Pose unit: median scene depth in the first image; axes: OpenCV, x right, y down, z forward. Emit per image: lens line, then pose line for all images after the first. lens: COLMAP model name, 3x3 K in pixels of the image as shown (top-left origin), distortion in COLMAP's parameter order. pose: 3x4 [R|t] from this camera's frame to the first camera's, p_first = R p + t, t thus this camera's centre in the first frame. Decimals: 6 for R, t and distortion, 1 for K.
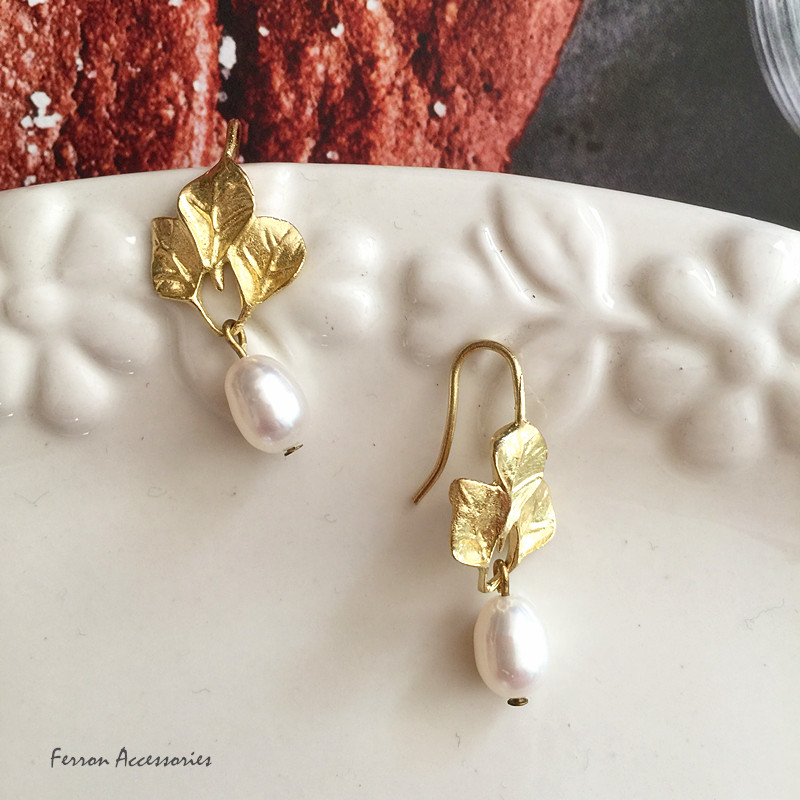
lens RADIAL K [[1068.9, 0, 398.8], [0, 1068.9, 401.7], [0, 0, 1]] dist [0.018093, -0.253221]
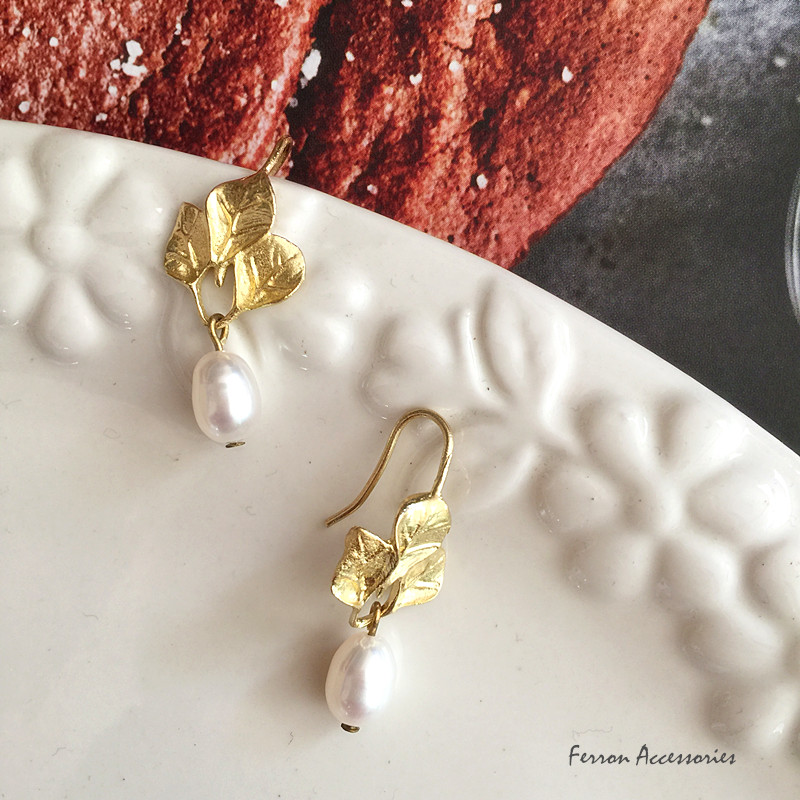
lens RADIAL K [[1068.9, 0, 398.8], [0, 1068.9, 401.7], [0, 0, 1]] dist [0.018093, -0.253221]
pose [[0.939157, 0.341217, -0.039426, 0.077753], [-0.338253, 0.938695, 0.066607, -0.112113], [0.059737, -0.049218, 0.997000, -0.072273]]
